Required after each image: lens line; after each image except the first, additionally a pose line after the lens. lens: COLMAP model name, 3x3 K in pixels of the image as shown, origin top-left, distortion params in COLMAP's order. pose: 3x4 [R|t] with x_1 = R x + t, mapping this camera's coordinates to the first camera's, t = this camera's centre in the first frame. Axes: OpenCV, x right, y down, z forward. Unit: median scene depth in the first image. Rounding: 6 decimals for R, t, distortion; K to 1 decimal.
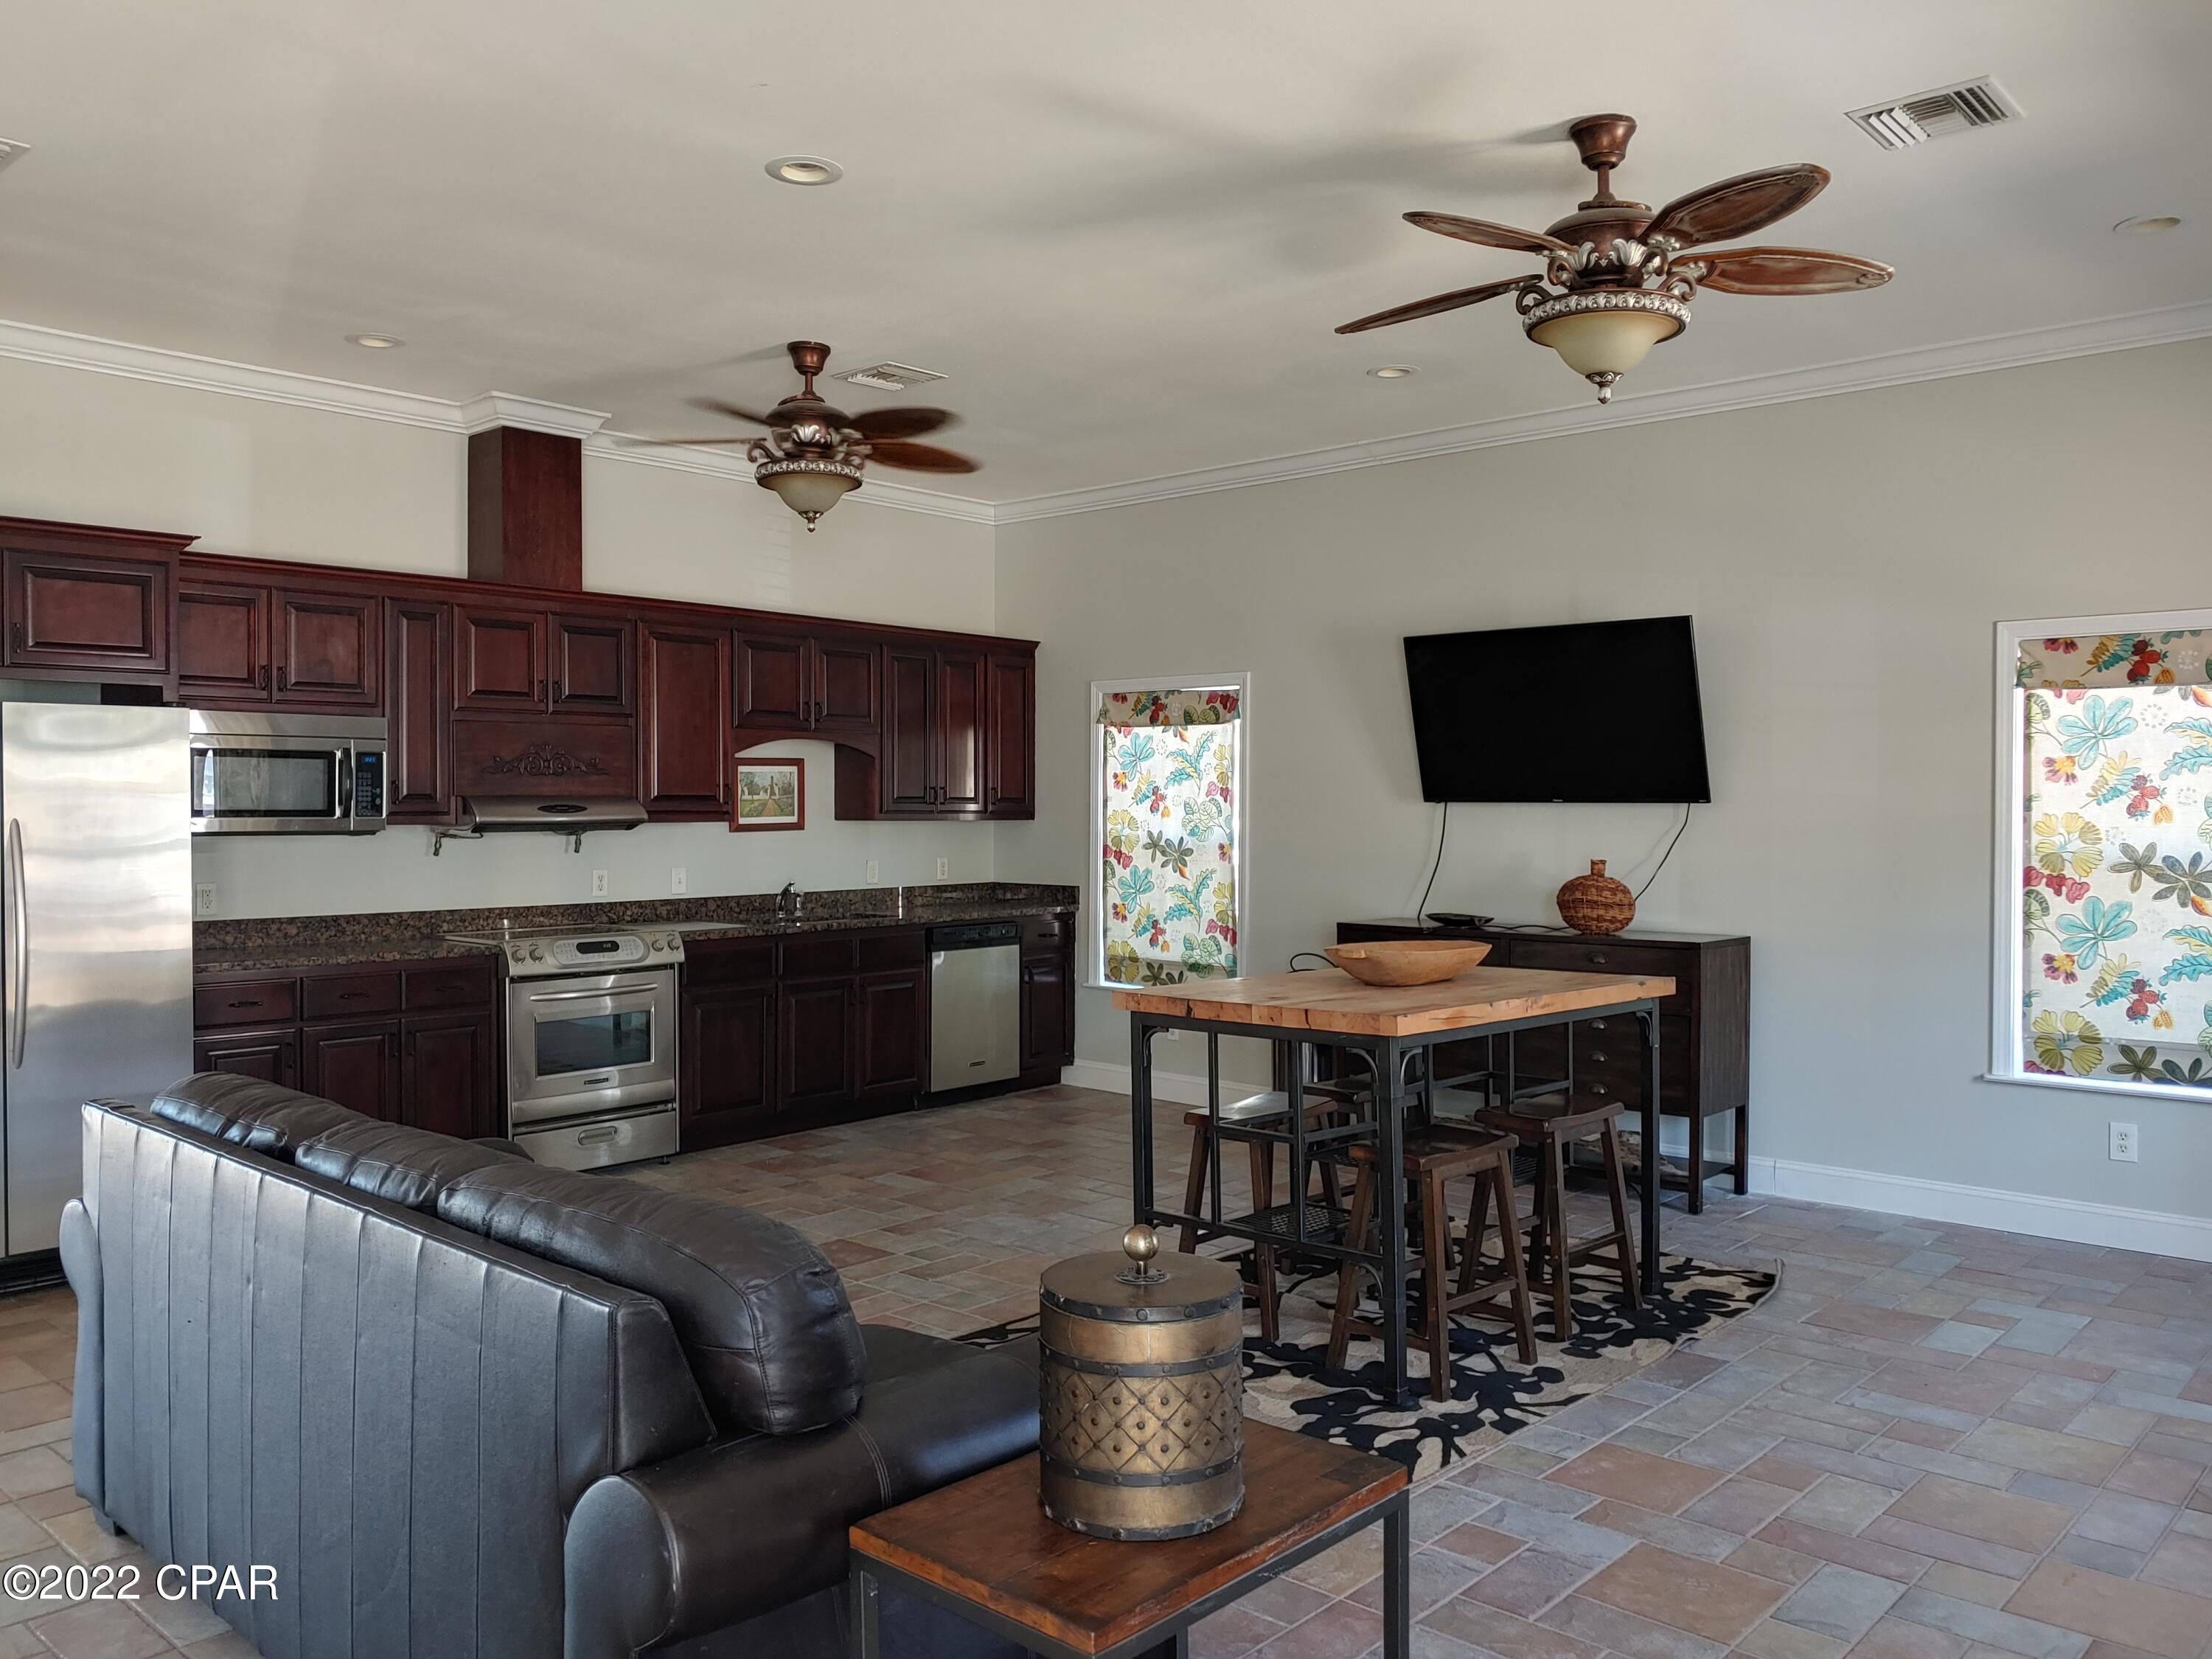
lens RADIAL K [[1703.6, 0, 1110.5], [0, 1703.6, 831.5], [0, 0, 1]] dist [0.014874, -0.020305]
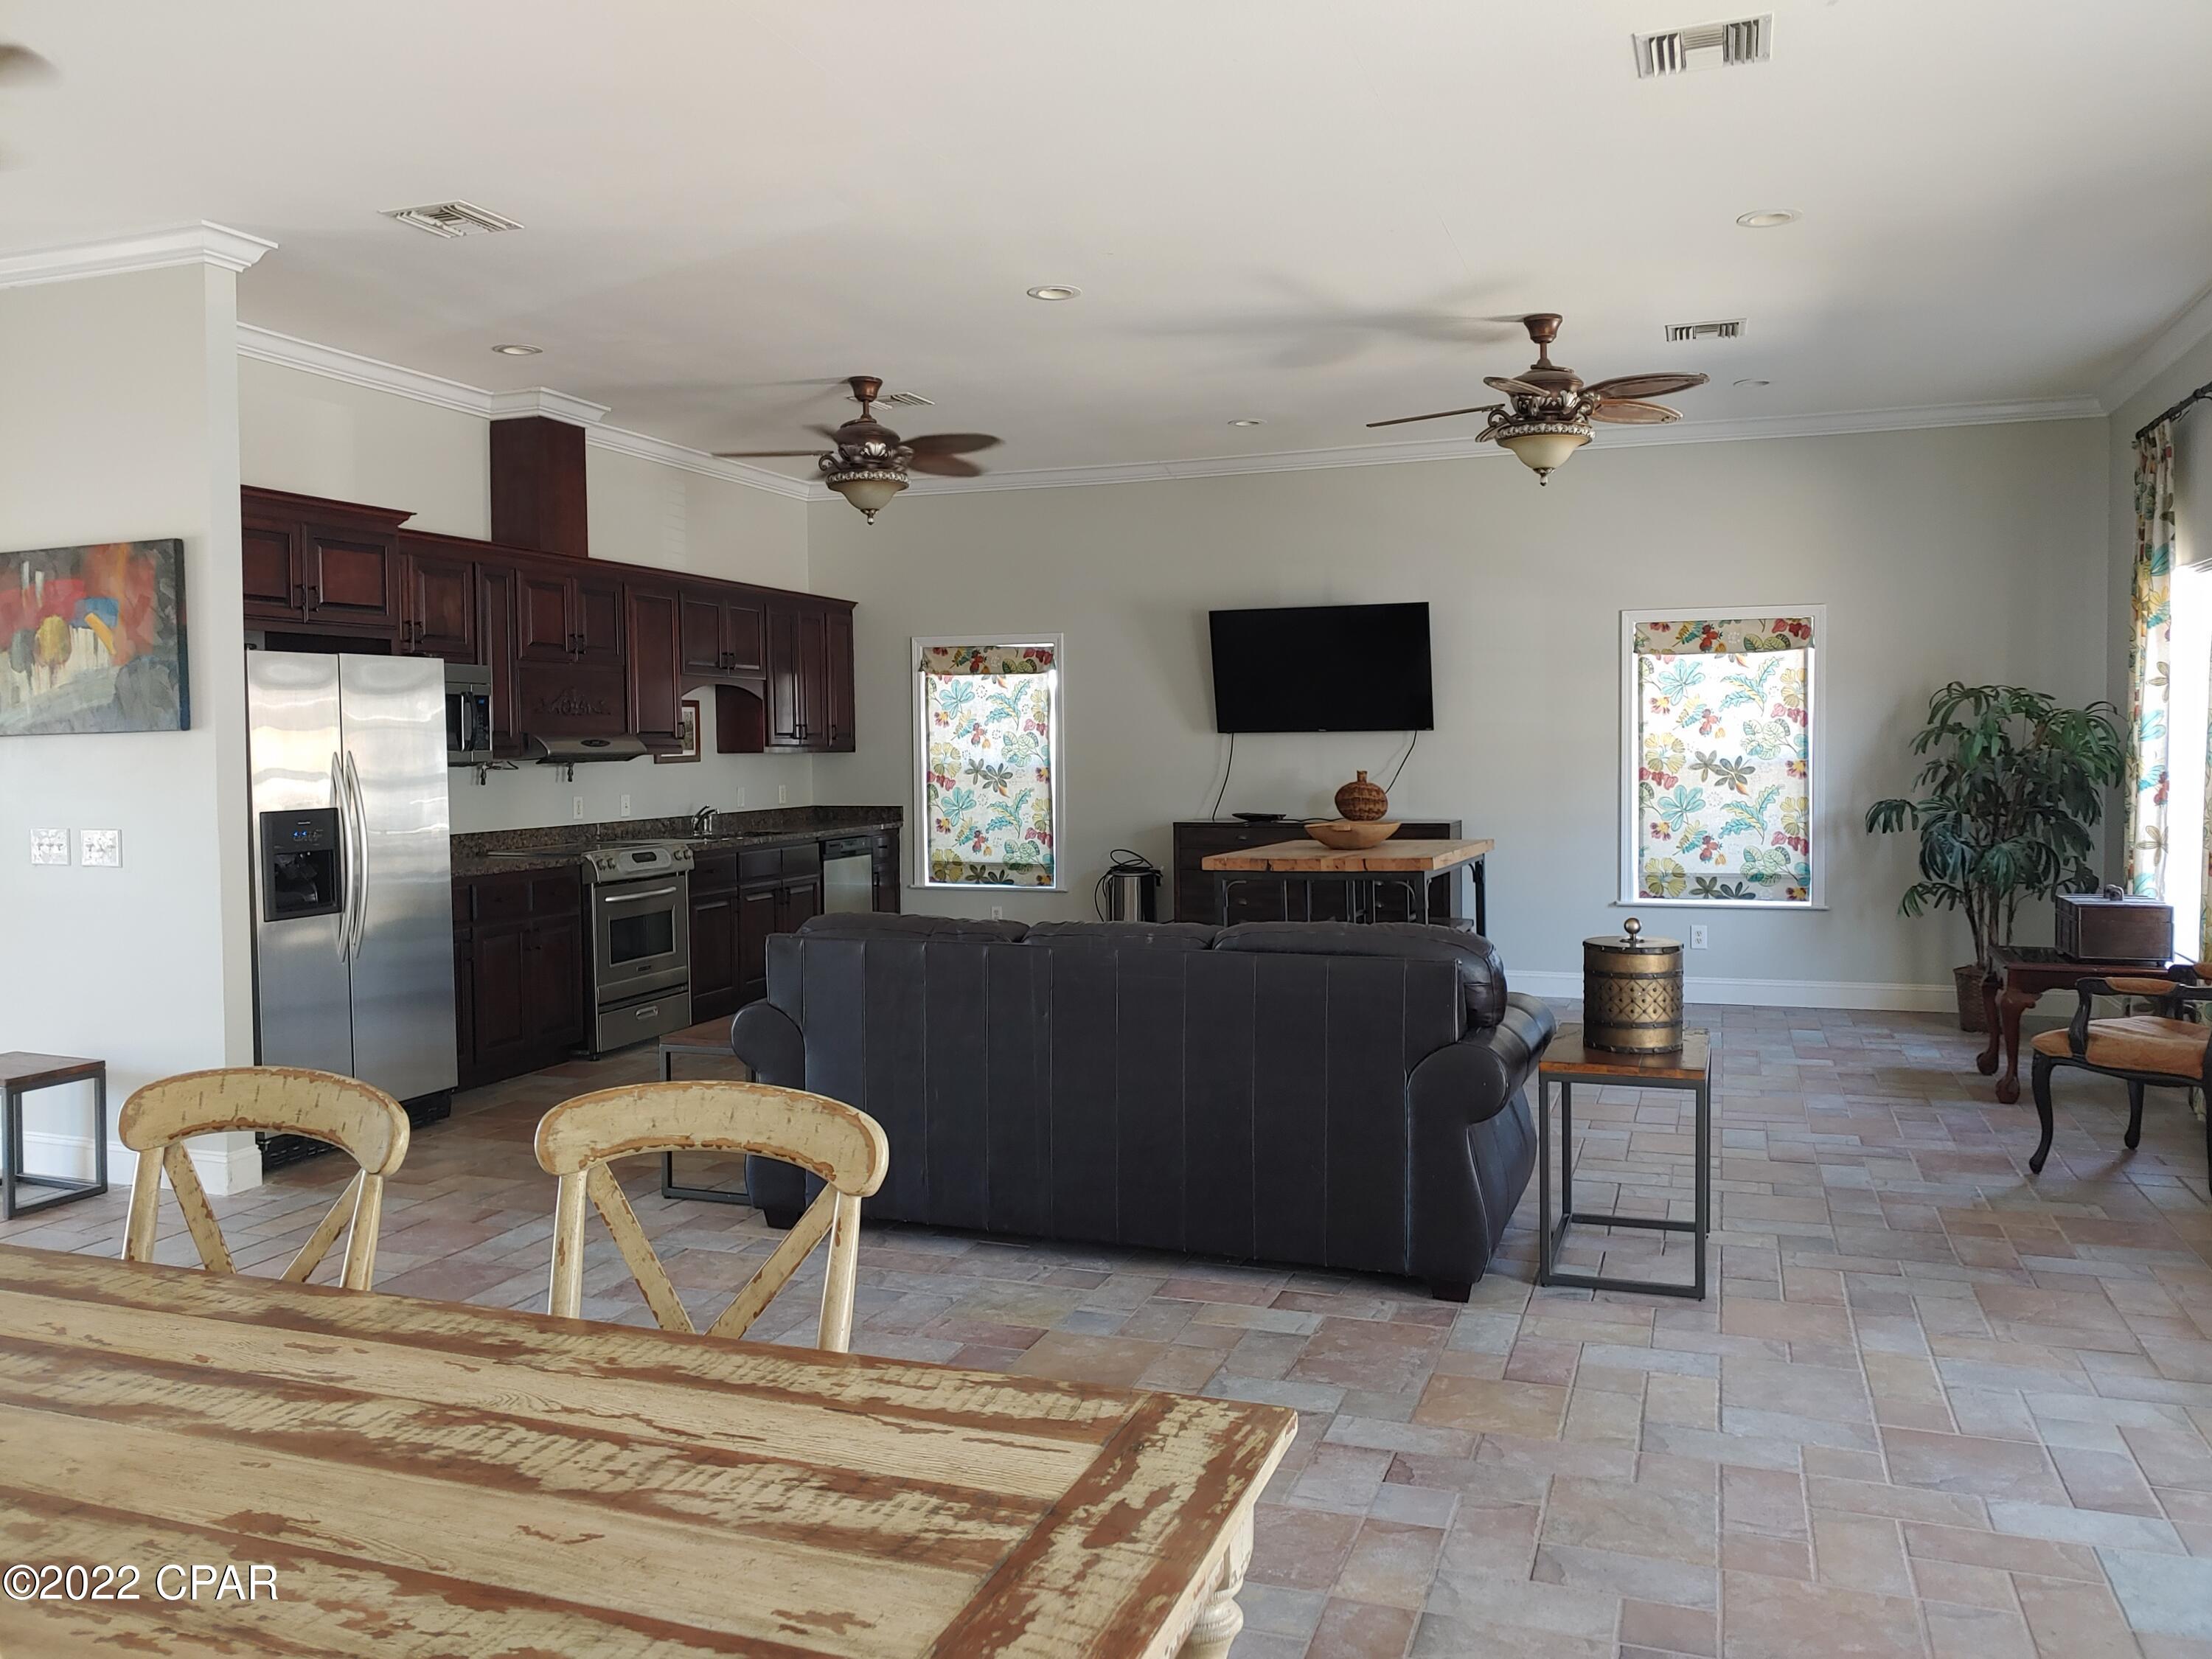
lens RADIAL K [[1703.6, 0, 1101.1], [0, 1703.6, 820.8], [0, 0, 1]] dist [0.014874, -0.020305]
pose [[0.928314, -0.027792, 0.370757, -0.445824], [0.018174, 0.999402, 0.029412, 0.012529], [-0.371353, -0.020565, 0.928264, -0.240018]]
